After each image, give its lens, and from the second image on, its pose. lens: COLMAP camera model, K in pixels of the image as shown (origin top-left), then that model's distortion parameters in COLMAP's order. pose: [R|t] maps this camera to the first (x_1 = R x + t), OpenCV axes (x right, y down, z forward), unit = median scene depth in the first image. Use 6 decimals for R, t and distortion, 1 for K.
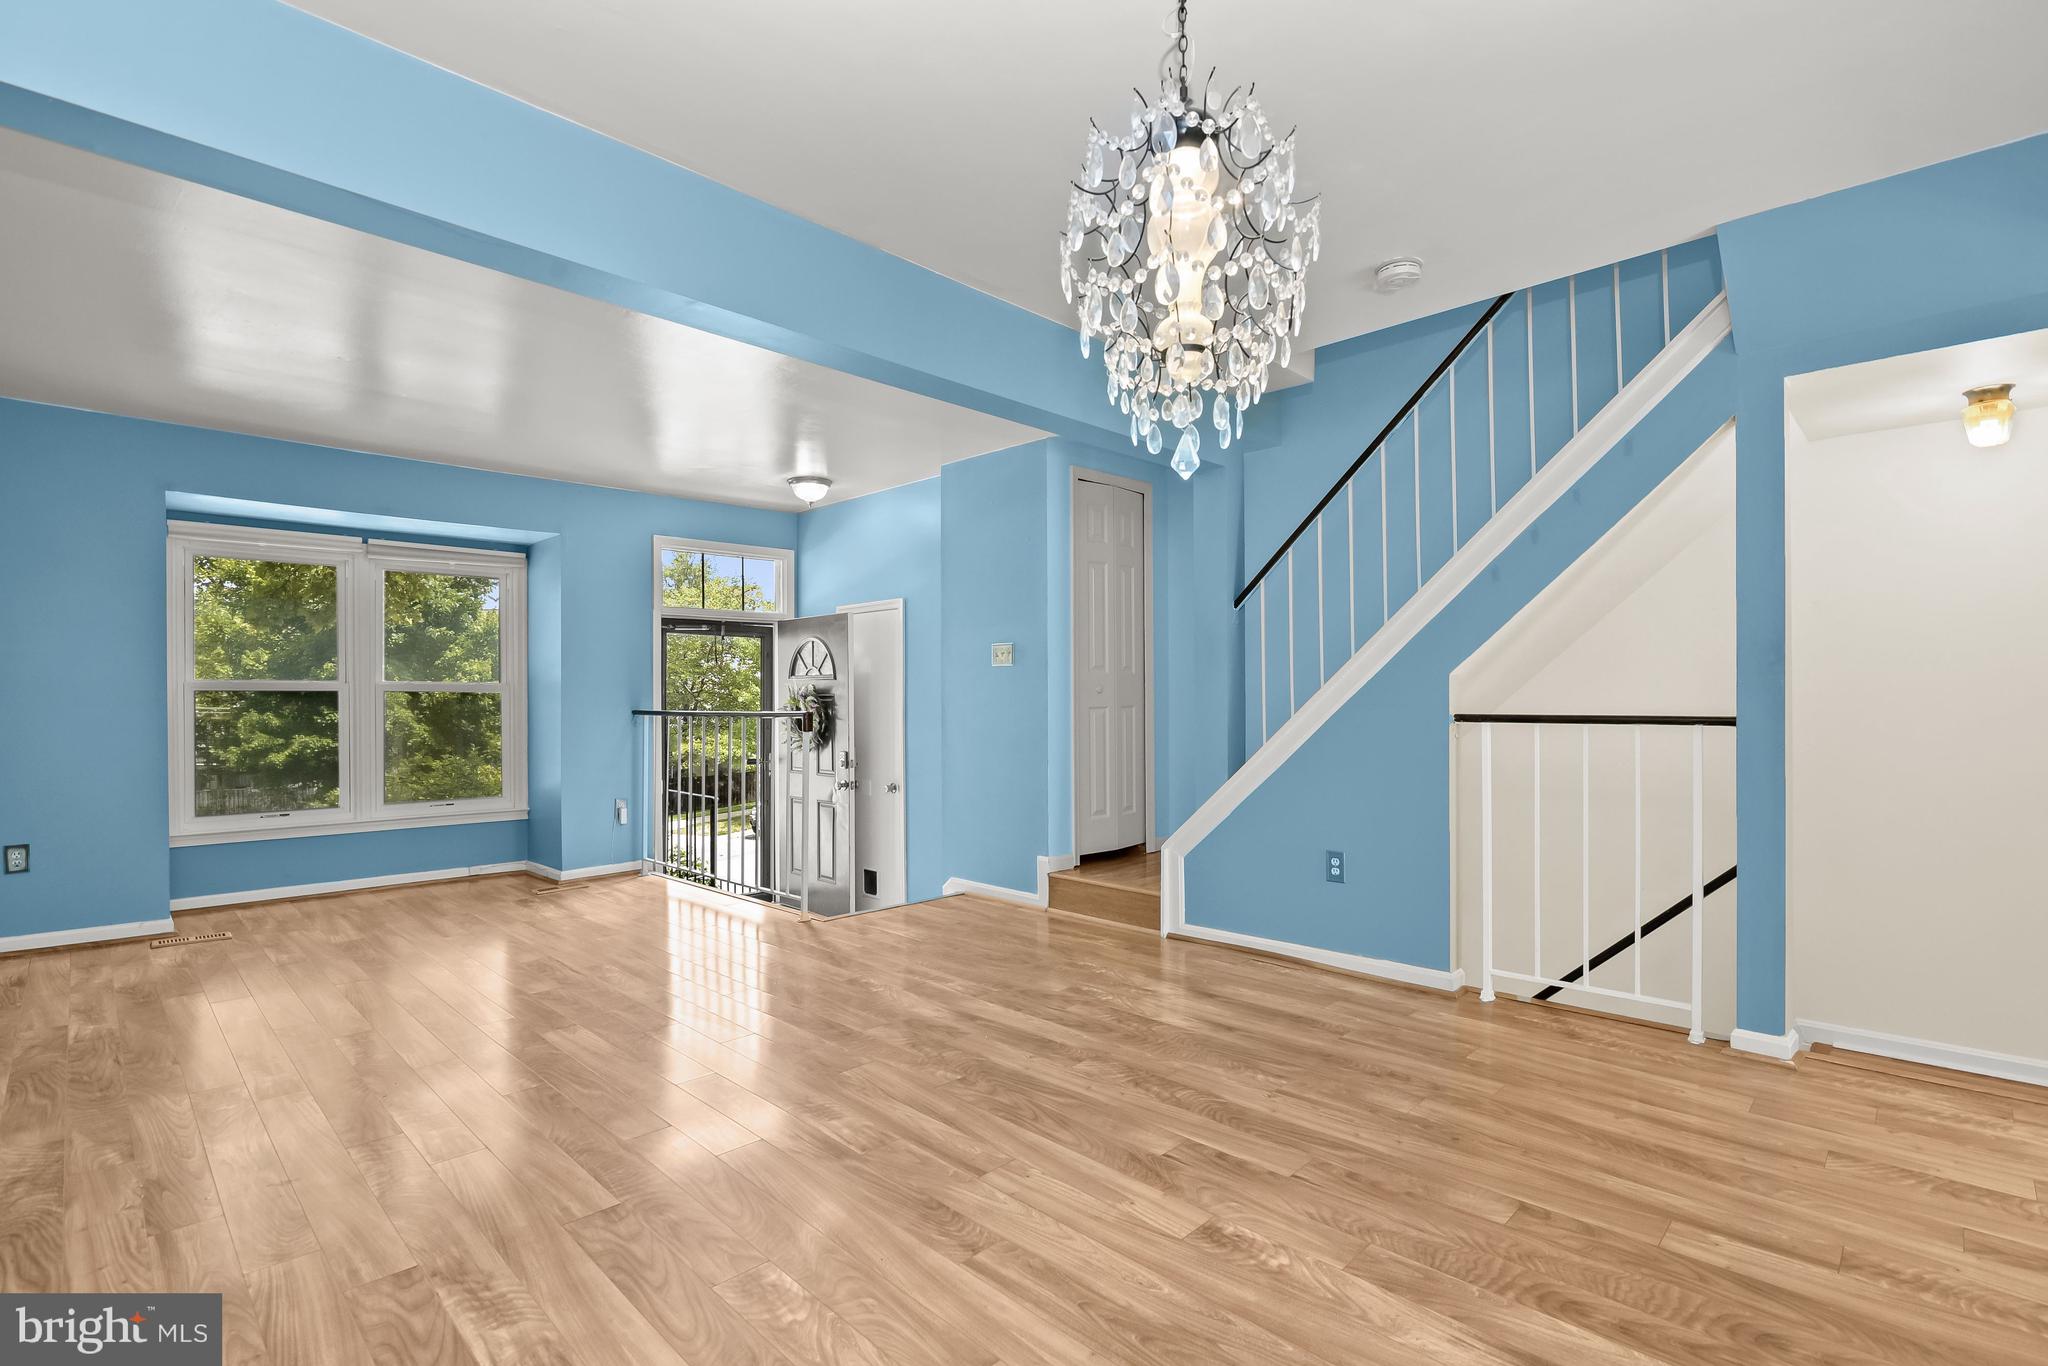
lens RADIAL K [[966.5, 0, 1022.9], [0, 966.5, 696.1], [0, 0, 1]] dist [-0.016887, -0.000381]
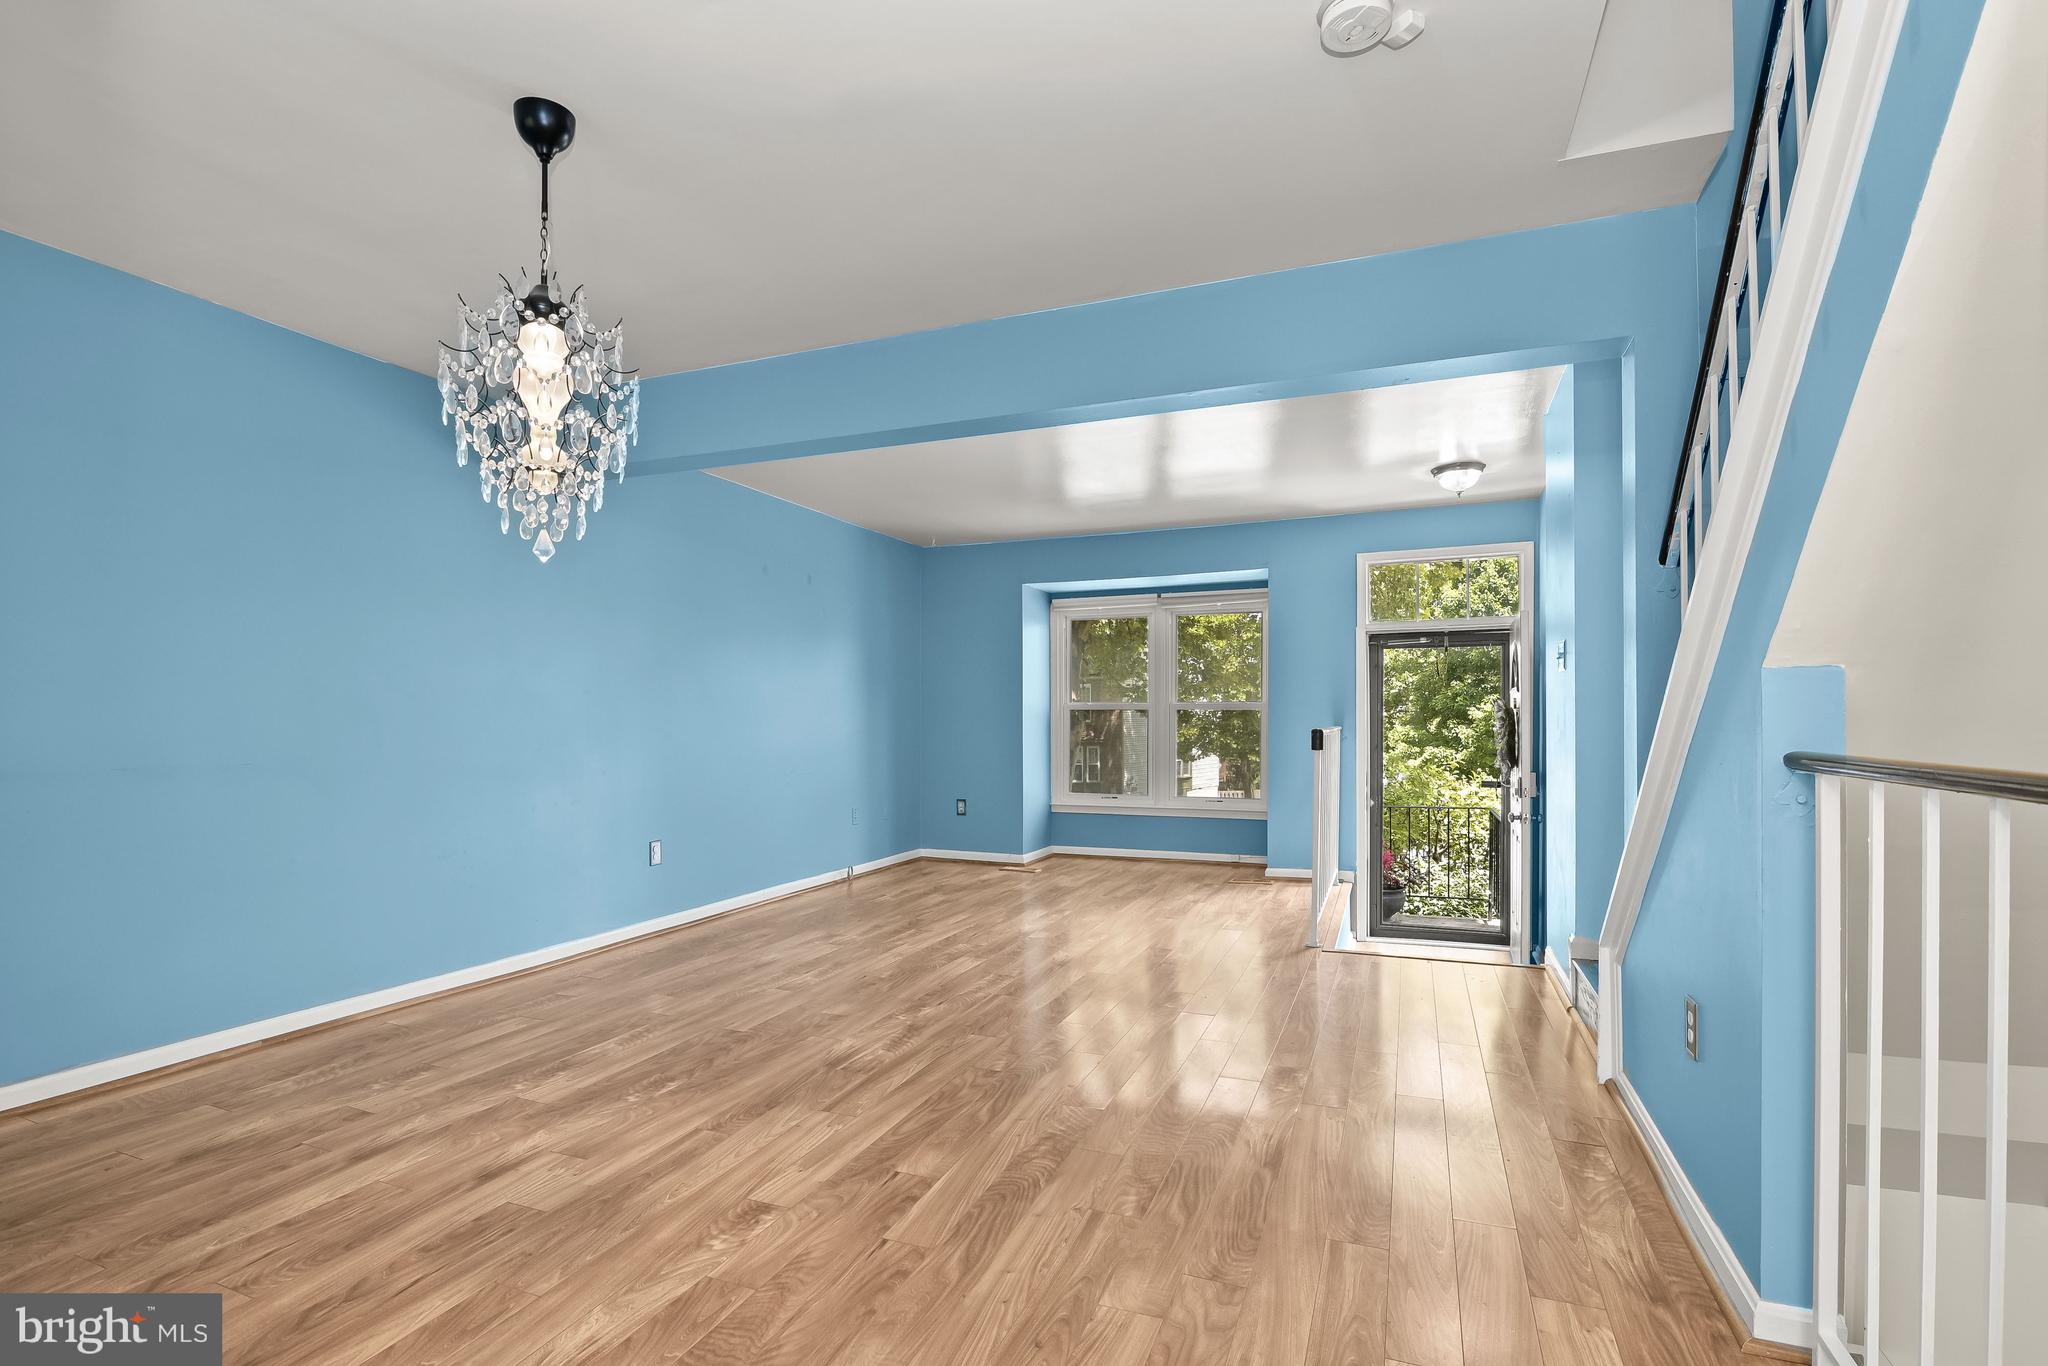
lens RADIAL K [[966.5, 0, 1003.1], [0, 966.5, 685.7], [0, 0, 1]] dist [-0.016887, -0.000381]
pose [[0.368864, -0.028086, -0.929059, 0.518993], [0.003729, 0.999580, -0.028737, -0.000005], [0.929476, 0.007135, 0.368814, 0.334584]]
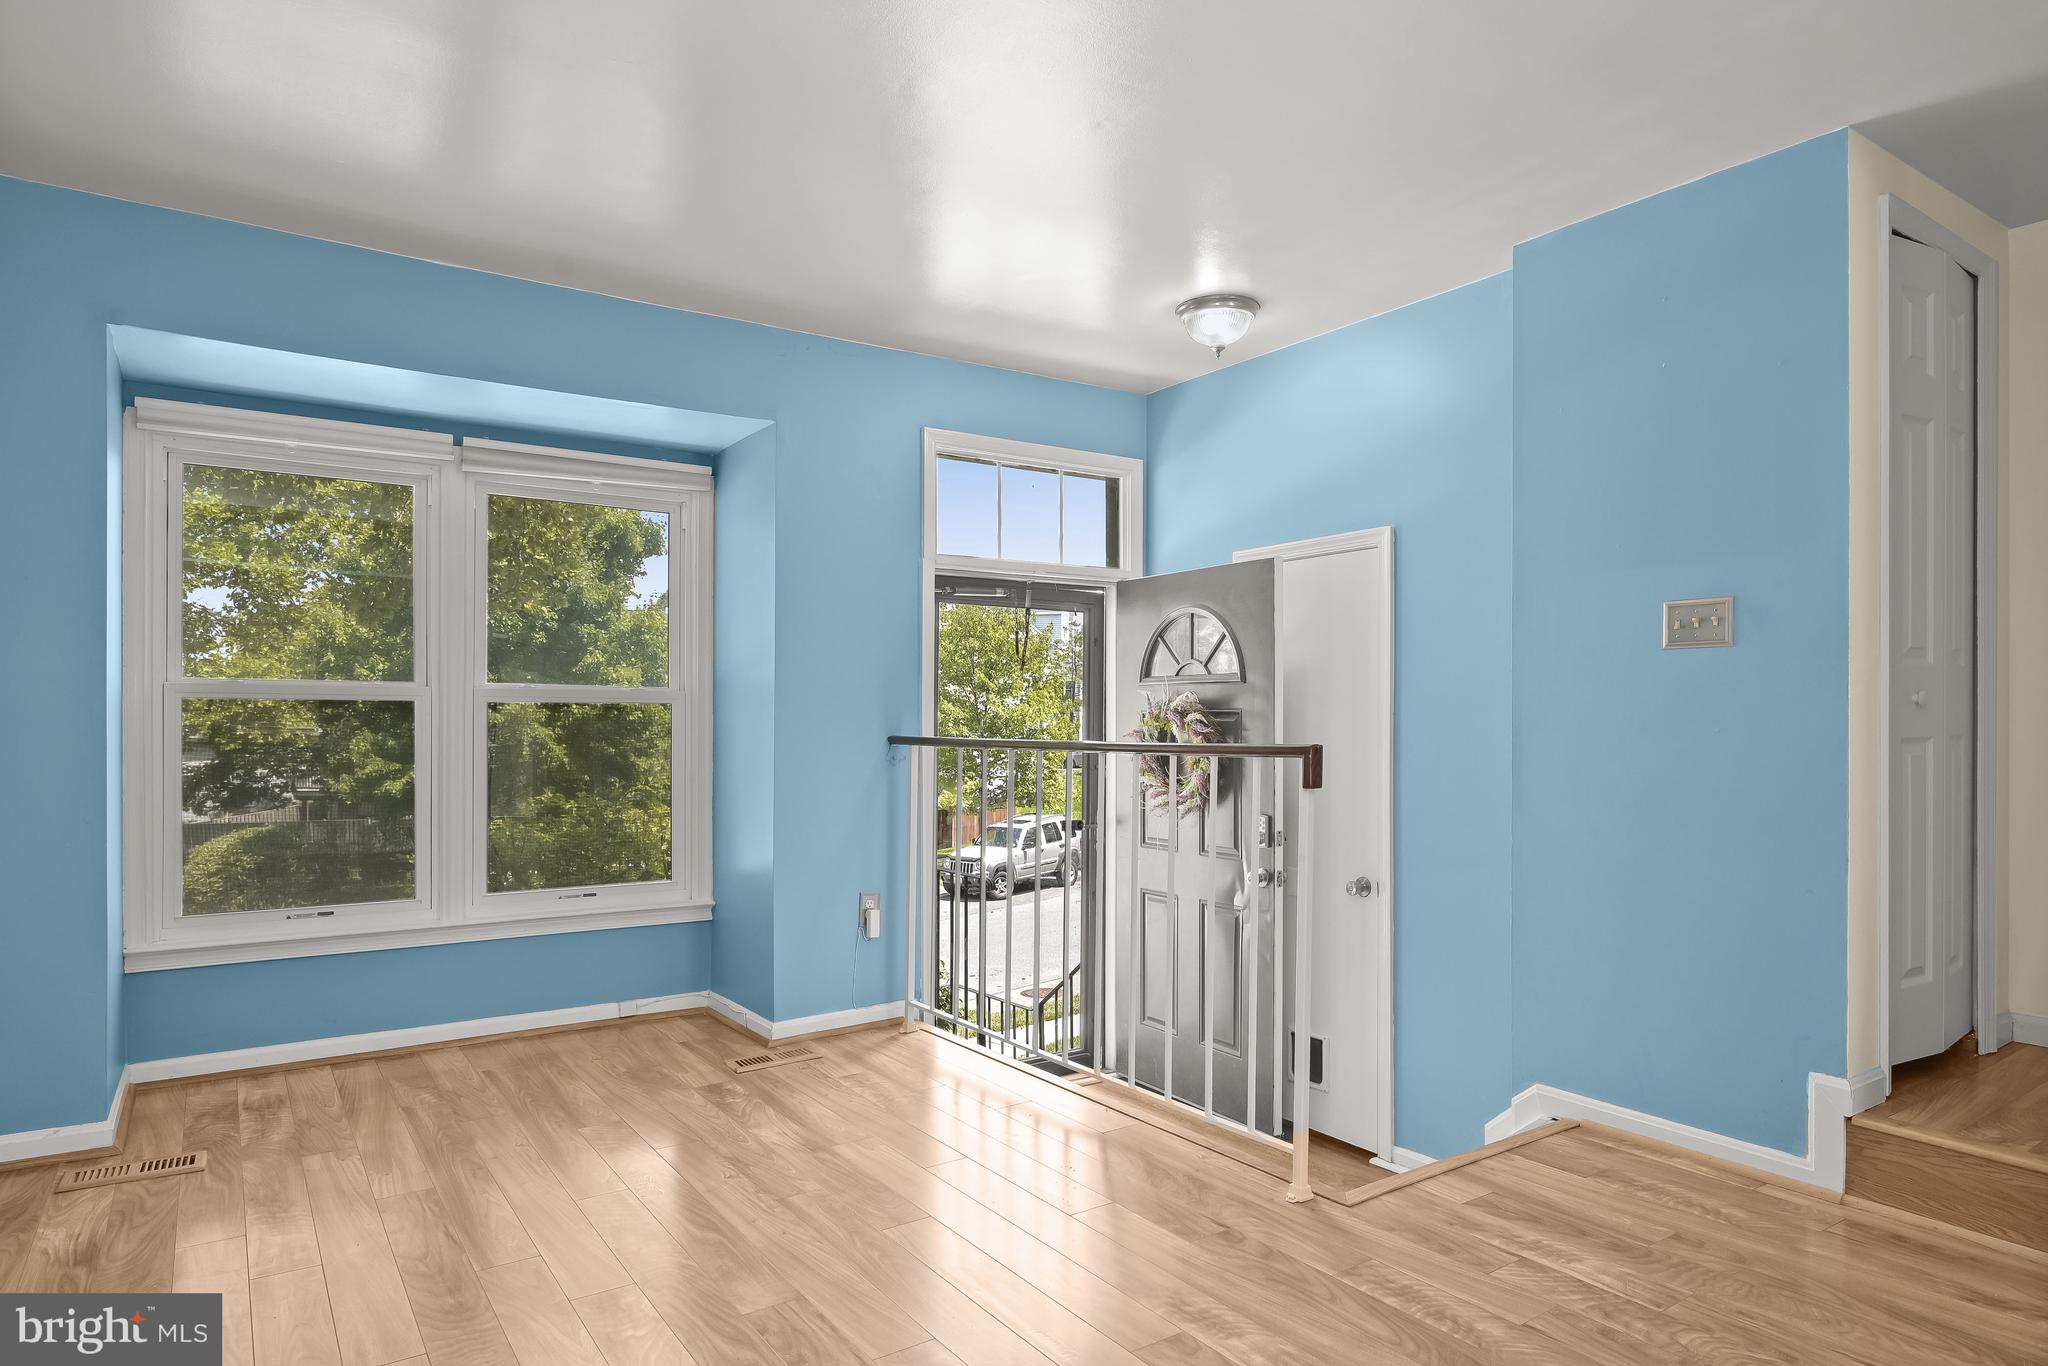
lens RADIAL K [[1193.1, 0, 1029.3], [0, 1193.1, 716.1], [0, 0, 1]] dist [-0.017990, 0.005431]
pose [[0.983067, 0.004659, -0.183188, -0.234853], [-0.004666, 0.999989, 0.000395, 0.002715], [0.183188, 0.000467, 0.983078, 0.391937]]
